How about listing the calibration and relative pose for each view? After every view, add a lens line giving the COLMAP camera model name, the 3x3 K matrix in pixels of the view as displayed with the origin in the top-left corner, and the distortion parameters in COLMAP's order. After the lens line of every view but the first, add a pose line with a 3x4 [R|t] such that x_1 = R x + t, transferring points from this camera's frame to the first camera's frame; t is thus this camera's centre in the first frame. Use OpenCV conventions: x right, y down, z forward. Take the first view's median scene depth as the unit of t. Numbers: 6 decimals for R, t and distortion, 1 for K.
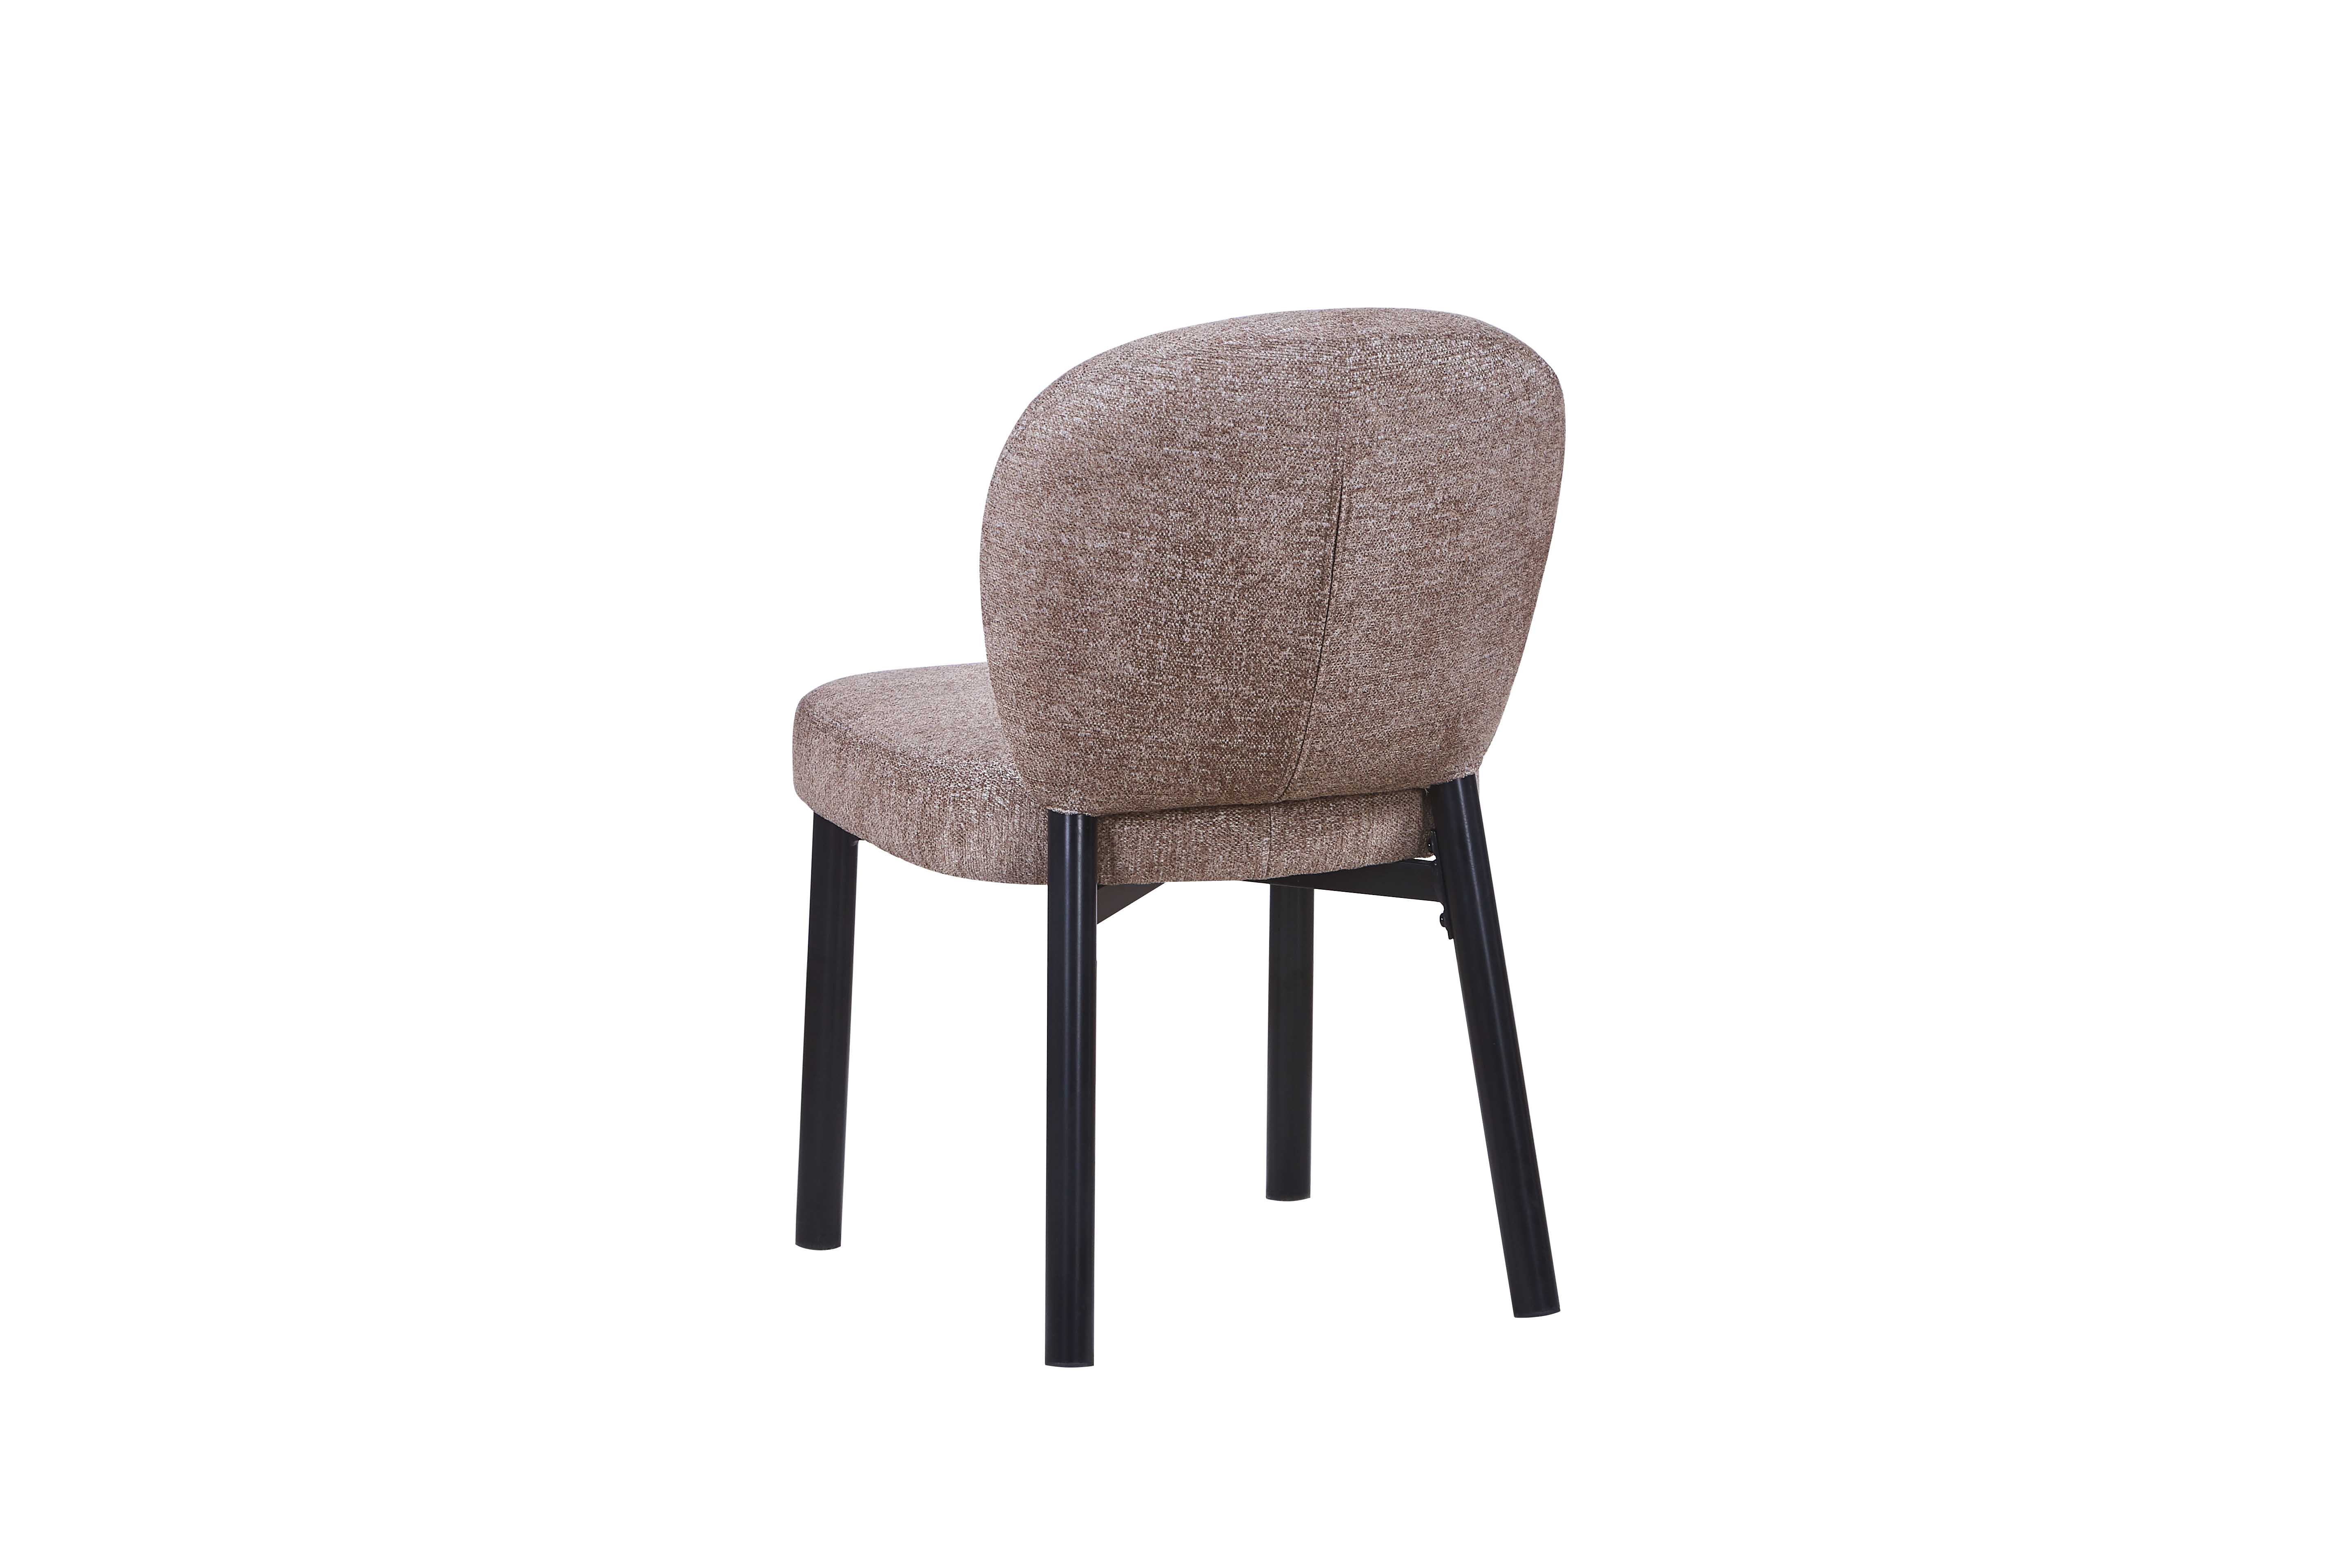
lens RADIAL K [[8476.0, 0, 1176.6], [0, 8476.0, 785.0], [0, 0, 1]] dist [0.634600, 0.000000]
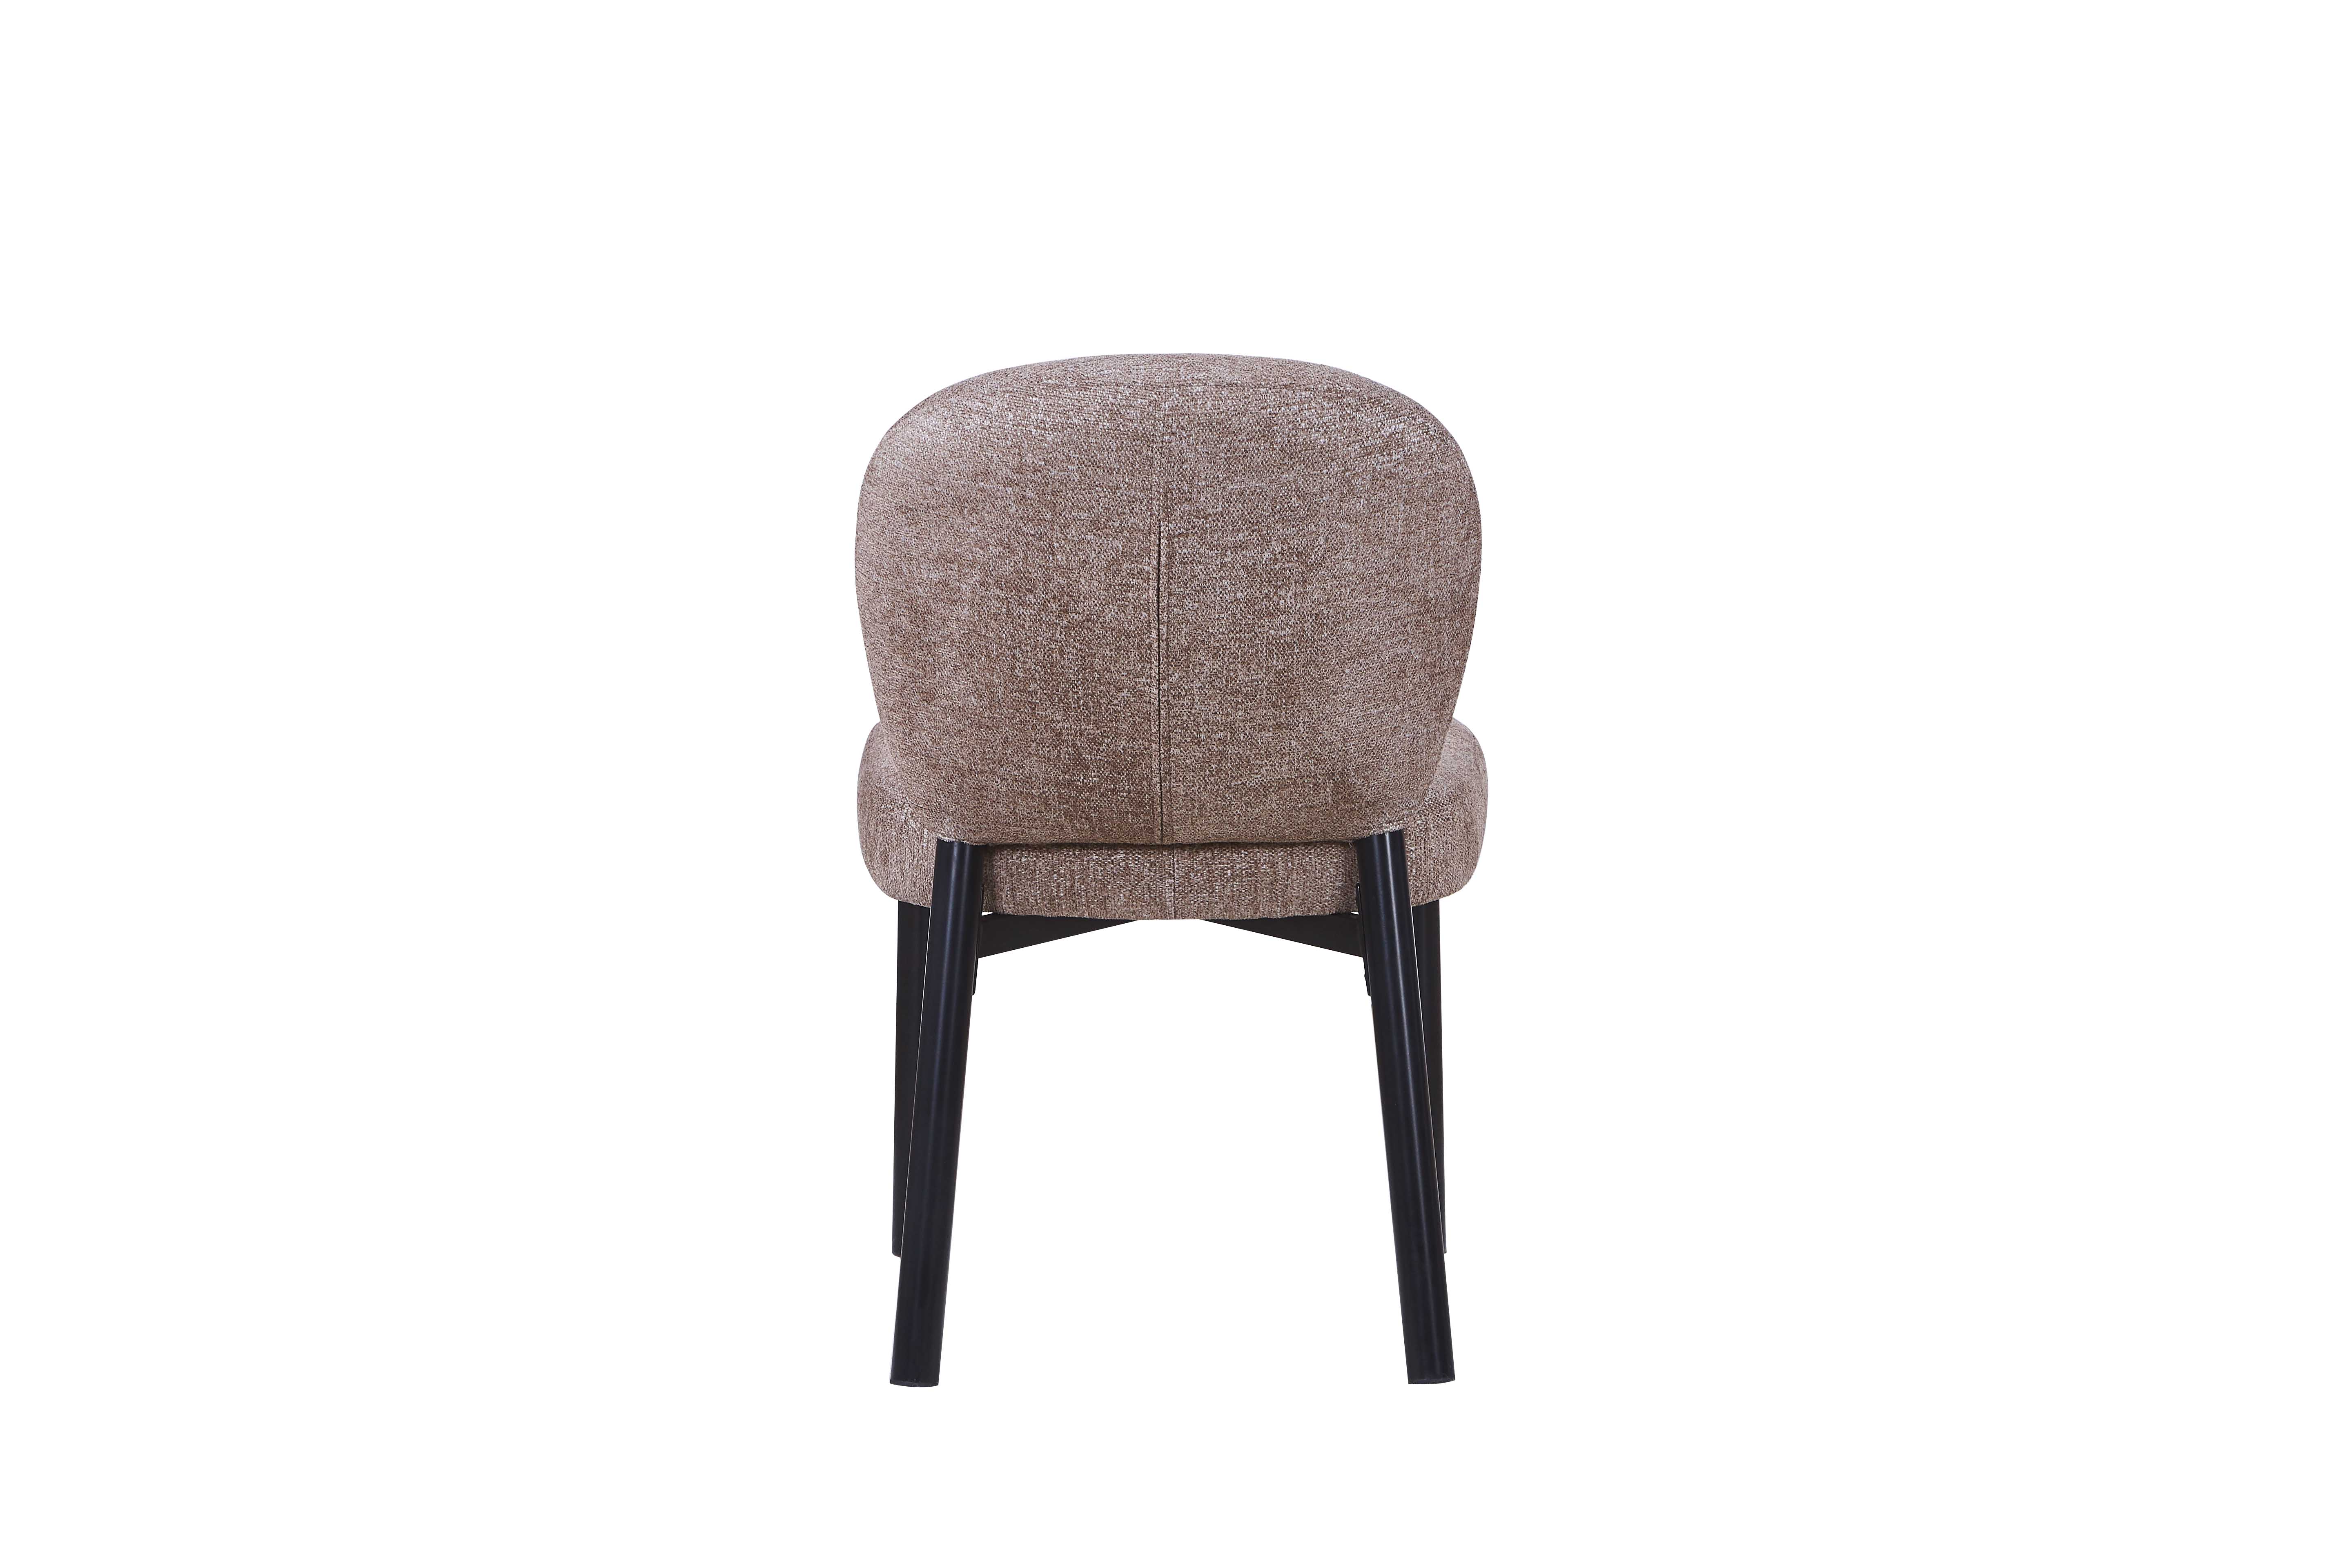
lens RADIAL K [[8476.0, 0, 1176.7], [0, 8476.0, 780.6], [0, 0, 1]] dist [0.634600, 0.000000]
pose [[0.920355, 0.064296, -0.385762, 0.406261], [-0.065835, 0.997788, 0.009232, -0.015086], [0.385502, 0.016900, 0.922552, 0.078498]]
